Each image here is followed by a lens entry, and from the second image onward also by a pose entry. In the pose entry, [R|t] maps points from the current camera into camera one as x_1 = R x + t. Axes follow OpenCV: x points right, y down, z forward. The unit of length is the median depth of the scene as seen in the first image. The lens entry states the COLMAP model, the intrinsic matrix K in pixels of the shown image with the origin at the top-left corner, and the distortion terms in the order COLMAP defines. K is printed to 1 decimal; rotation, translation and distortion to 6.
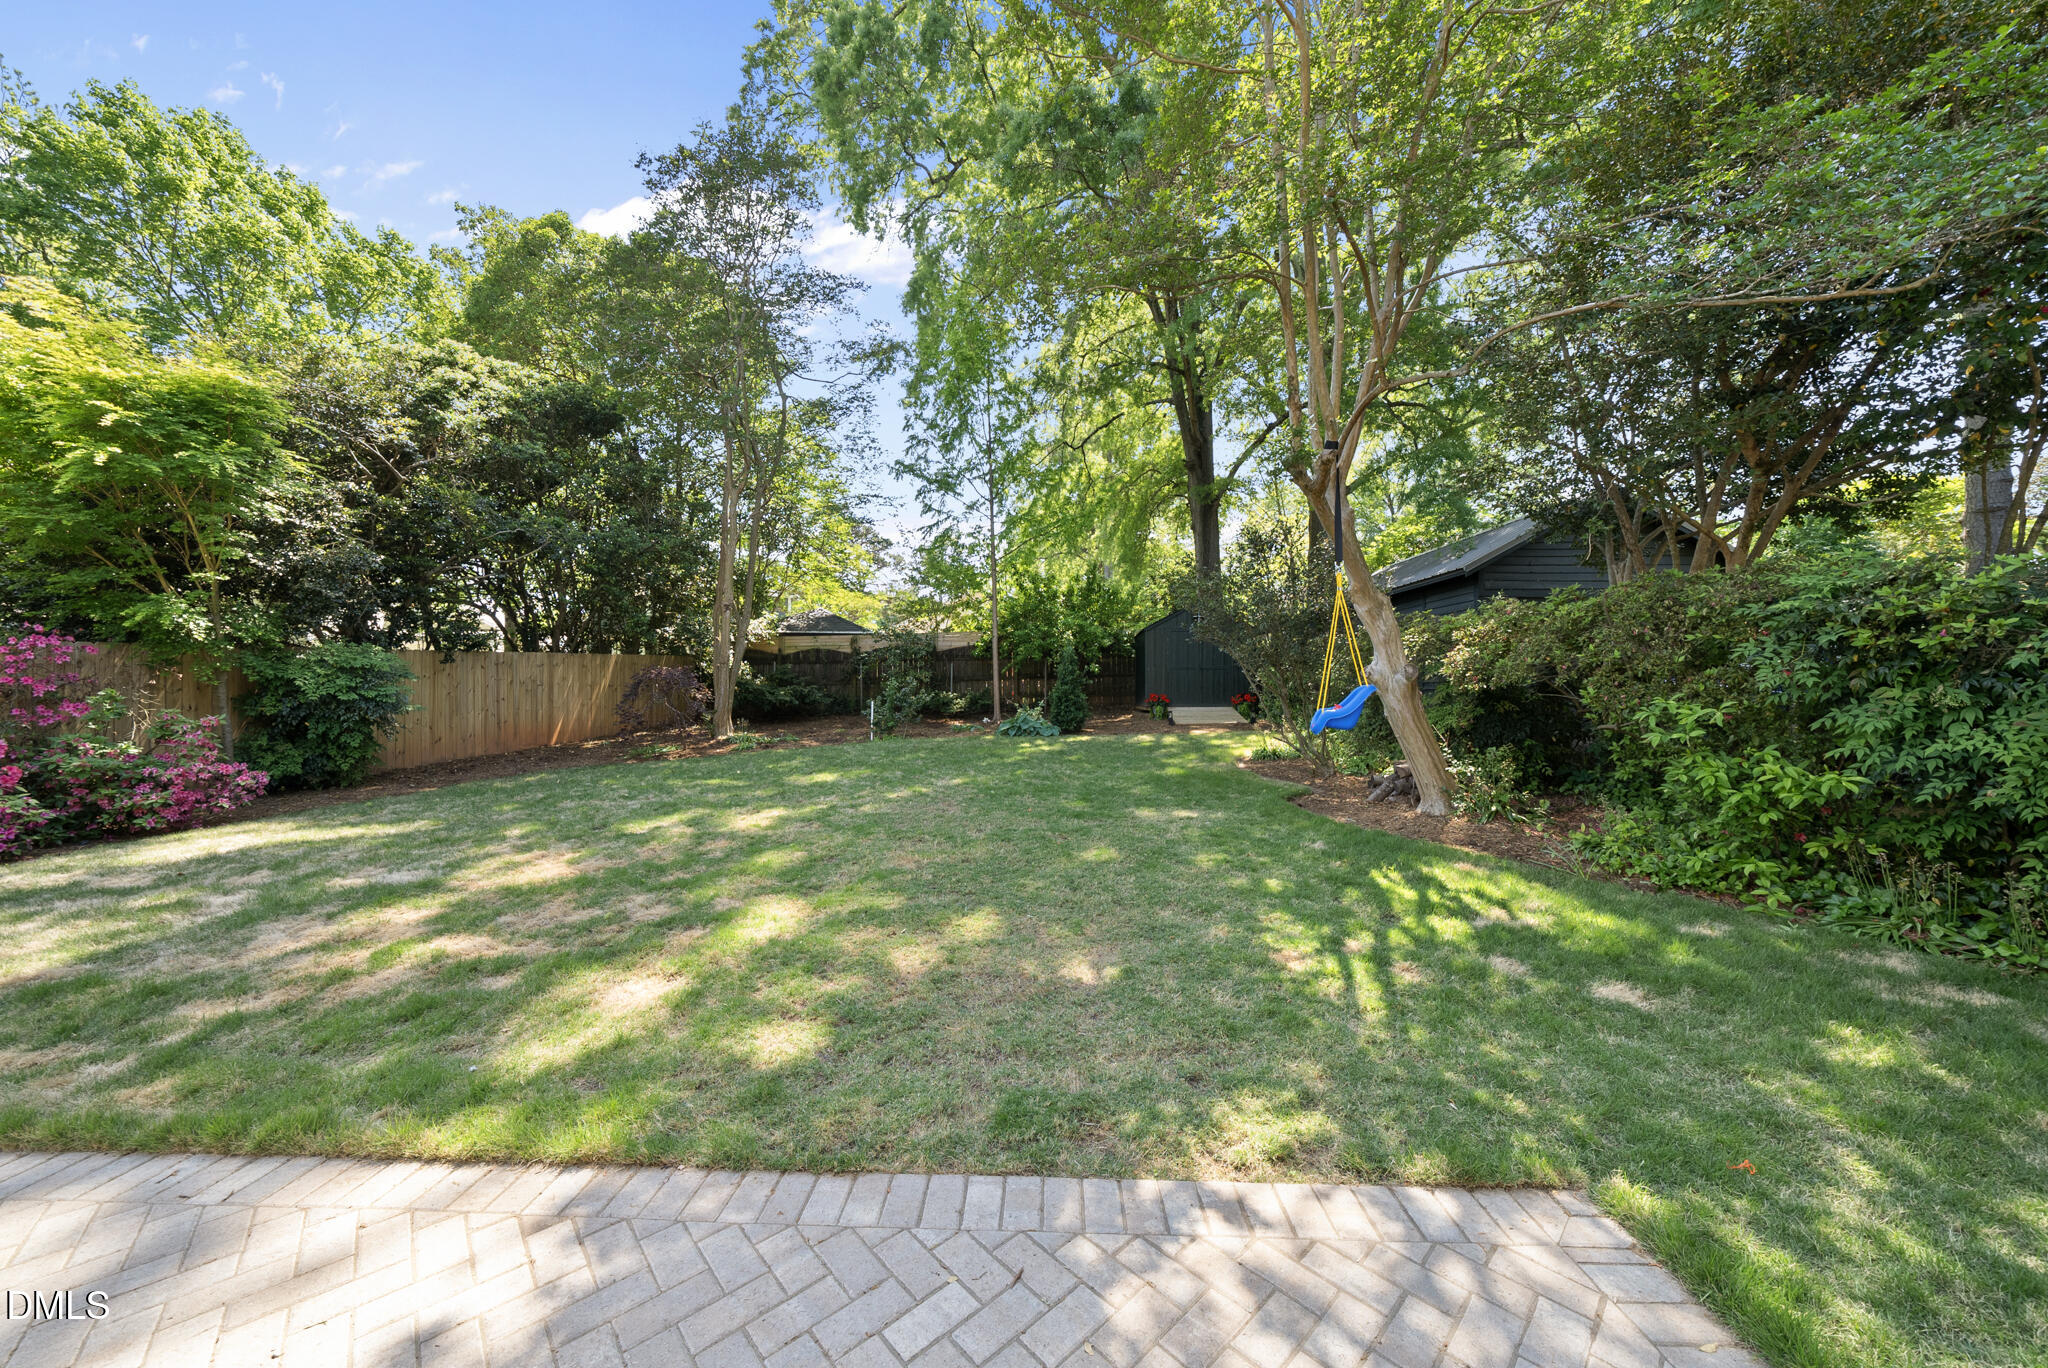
lens RADIAL K [[700.1, 0, 1016.3], [0, 700.1, 688.8], [0, 0, 1]] dist [-0.006613, 0.000197]
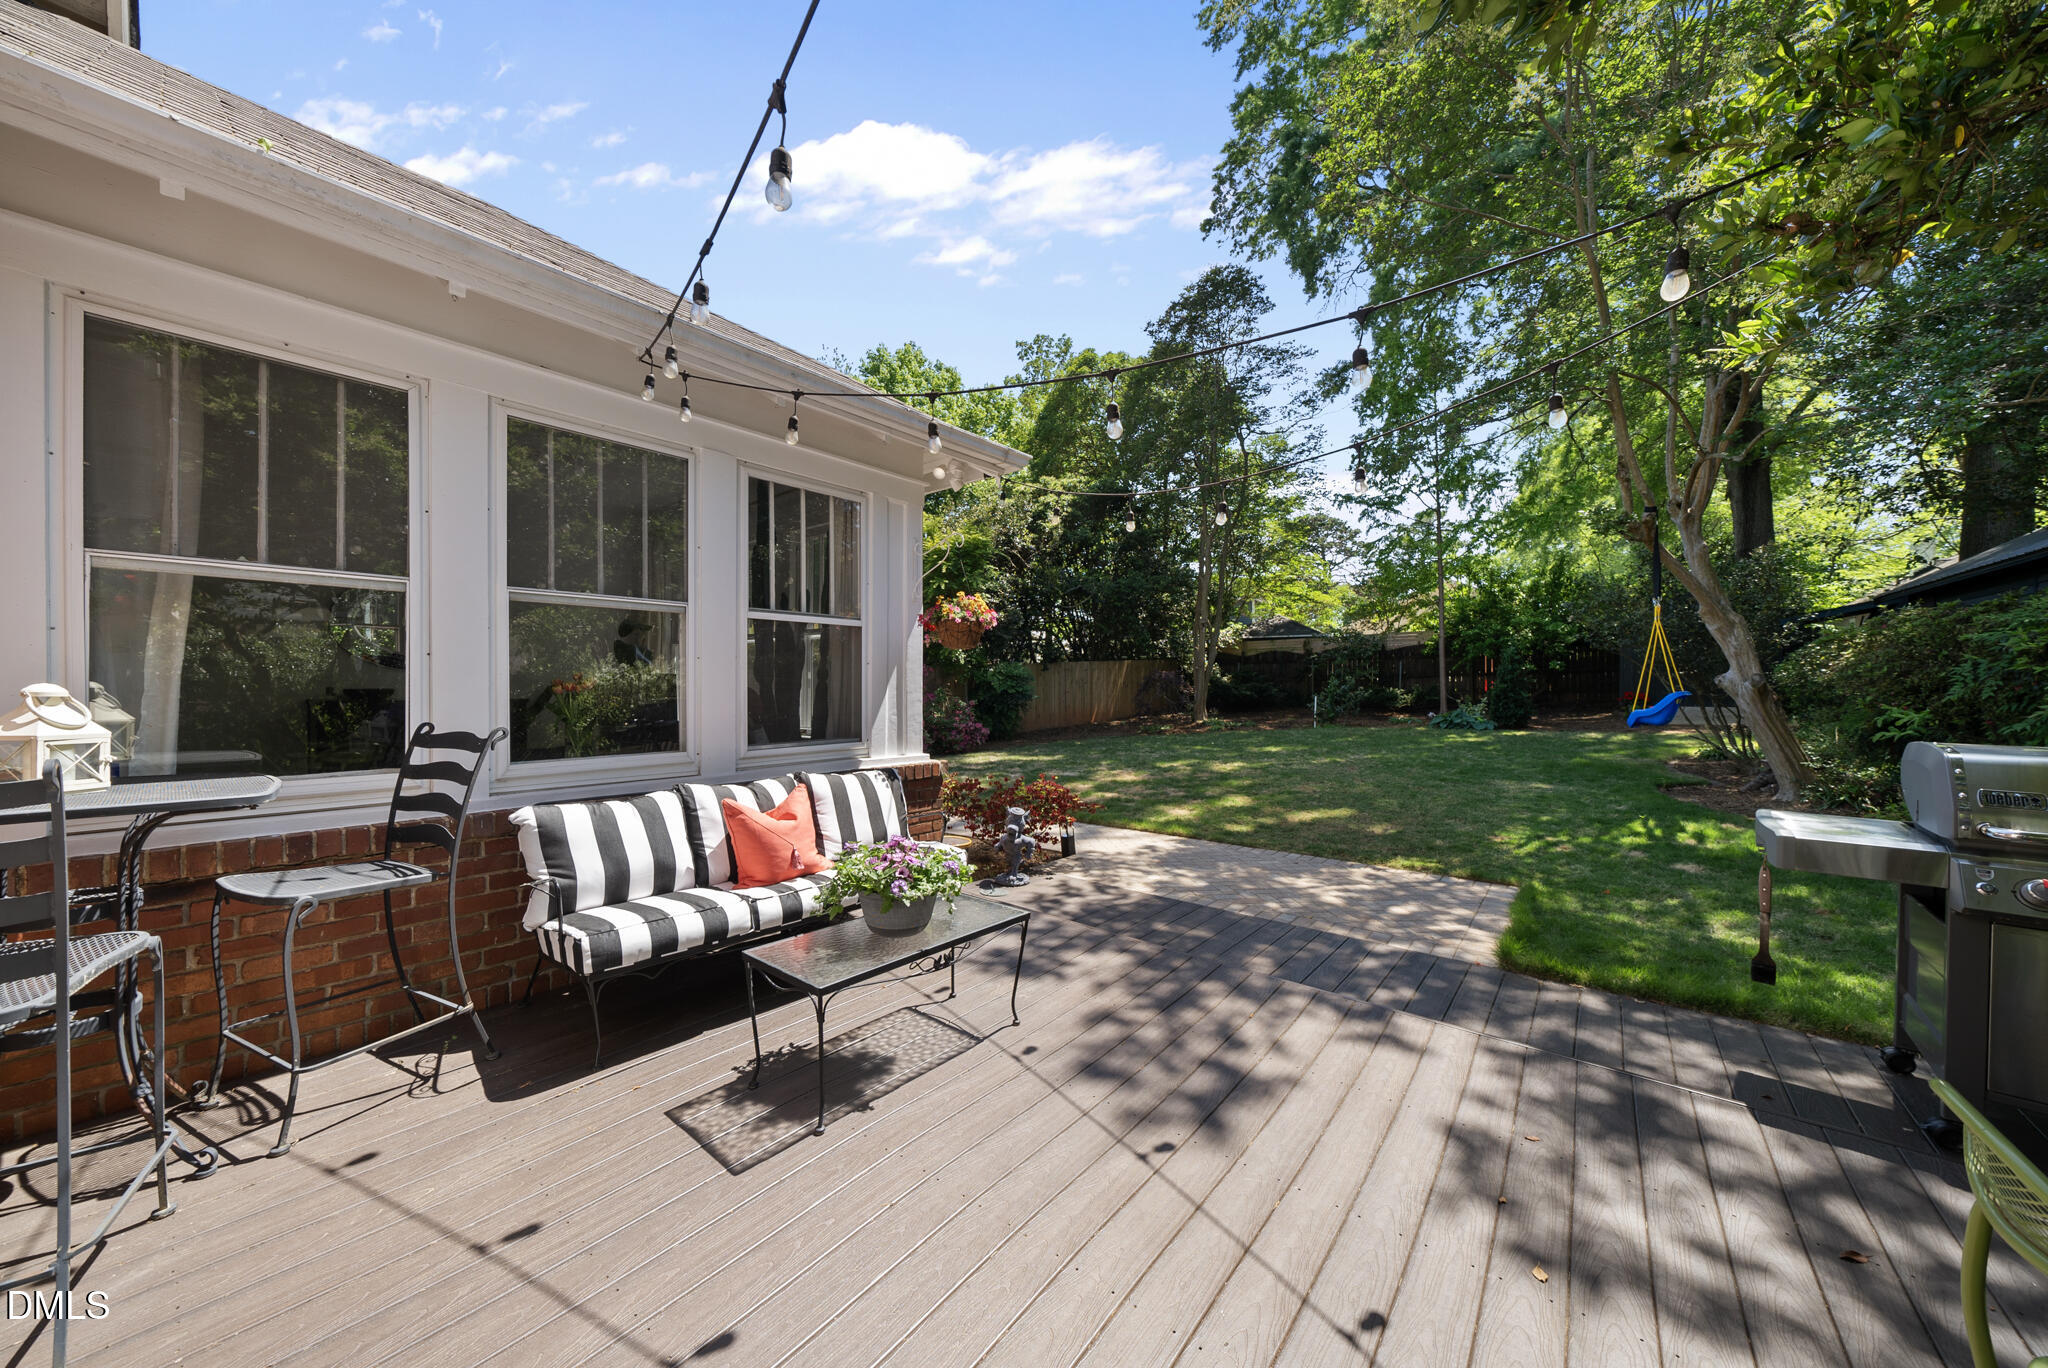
lens RADIAL K [[700.1, 0, 1021.5], [0, 700.1, 687.6], [0, 0, 1]] dist [-0.006613, 0.000197]
pose [[0.803997, 0.005230, -0.594610, 0.090136], [0.000855, 0.999950, 0.009951, -0.008372], [0.594633, -0.008509, 0.803952, -0.247872]]
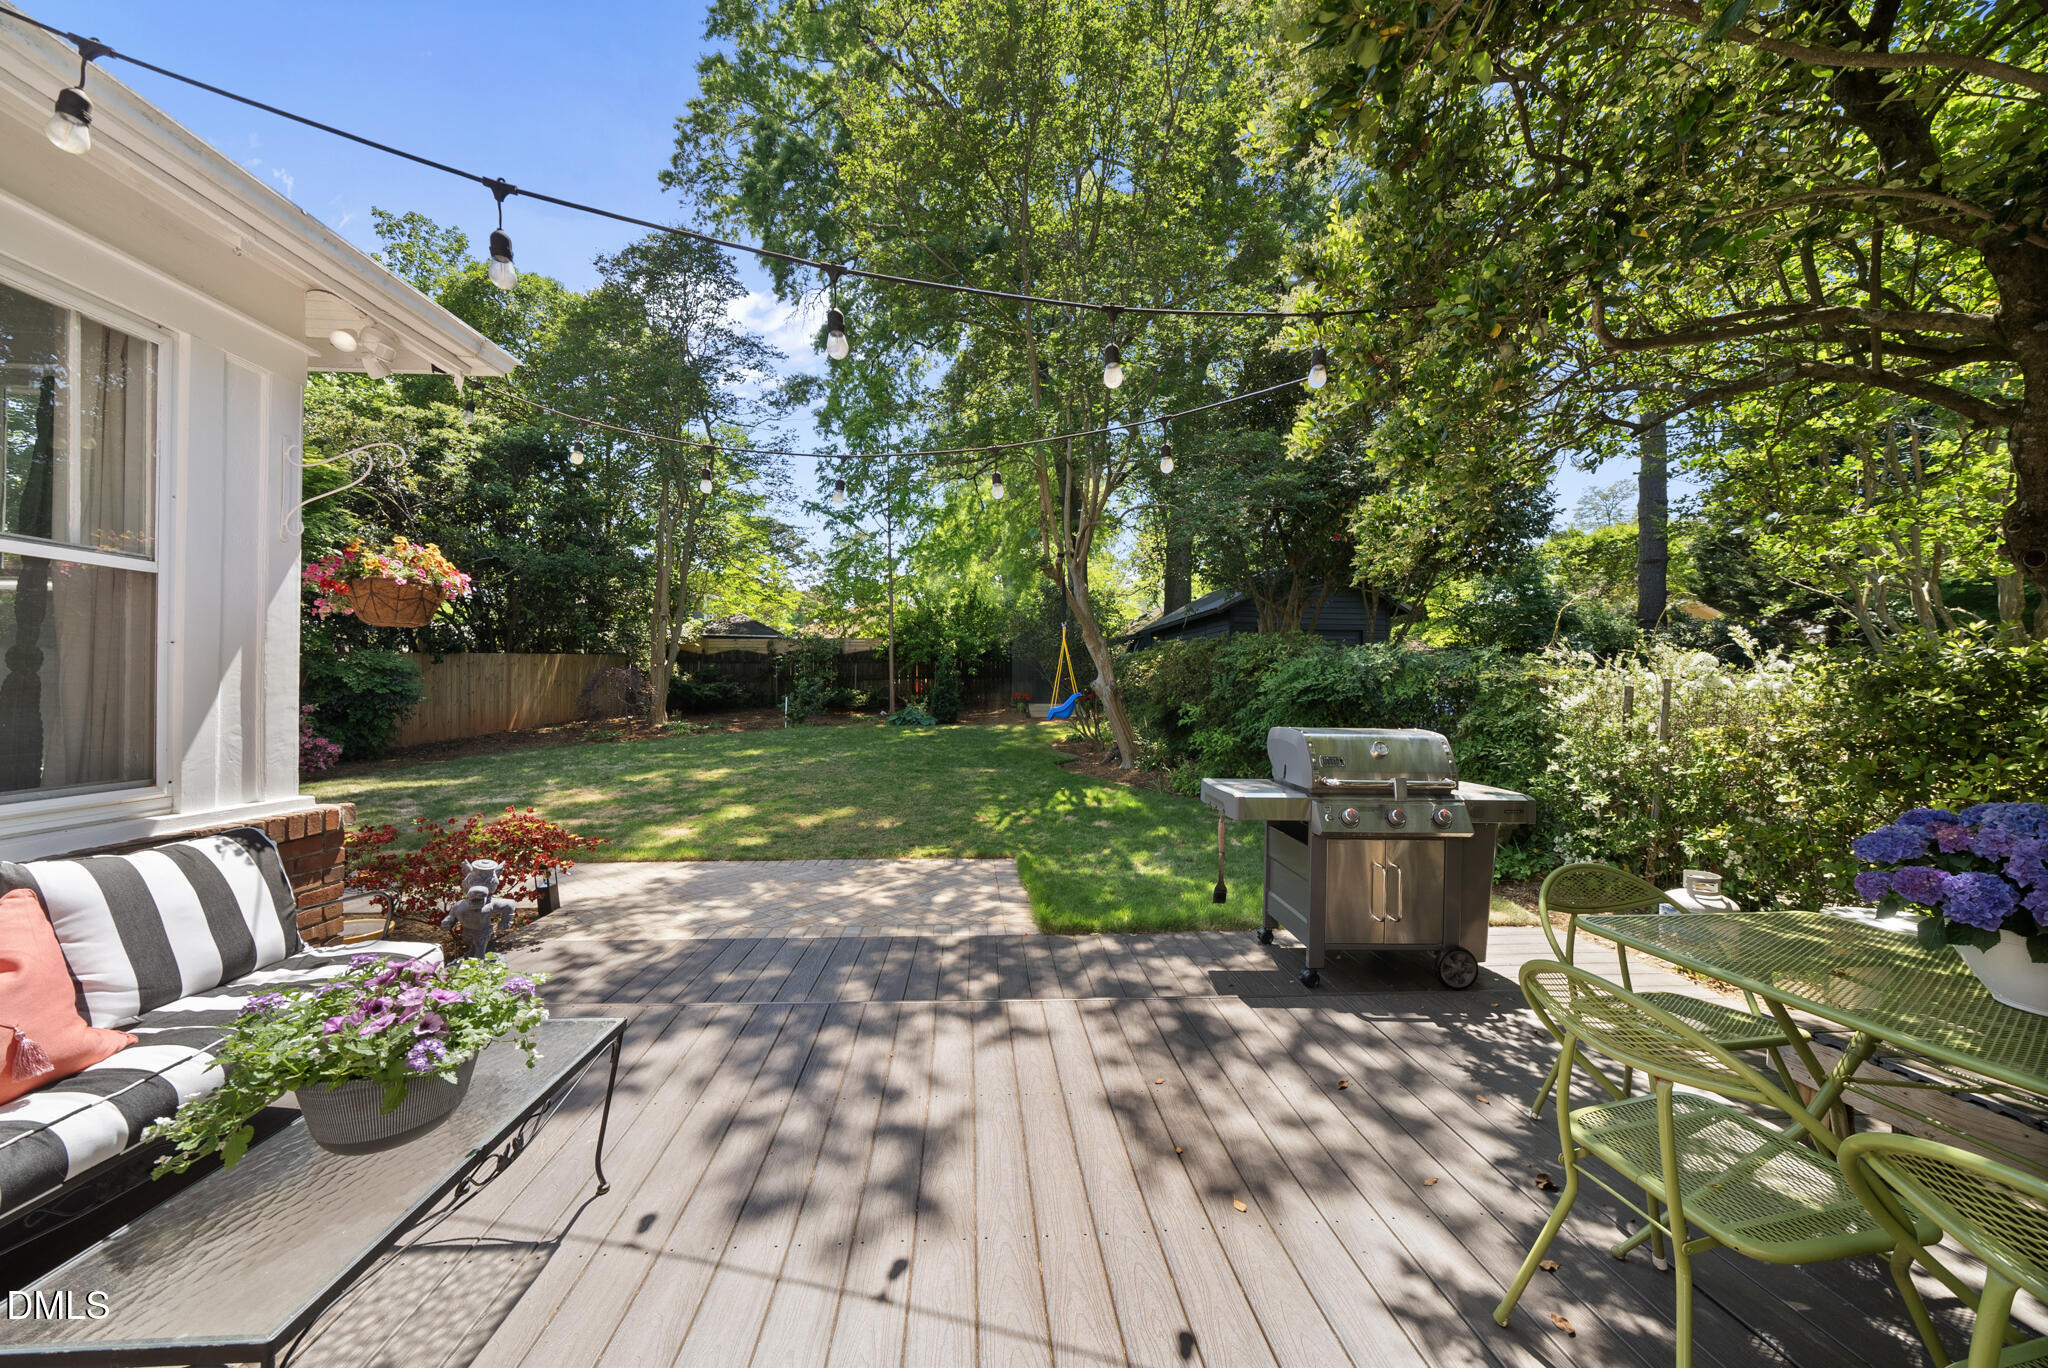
lens RADIAL K [[700.1, 0, 1020.5], [0, 700.1, 687.8], [0, 0, 1]] dist [-0.006613, 0.000197]
pose [[0.992517, 0.011597, 0.121554, 0.045747], [-0.012327, 0.999910, 0.005259, -0.008296], [-0.121482, -0.006718, 0.992571, -0.234354]]
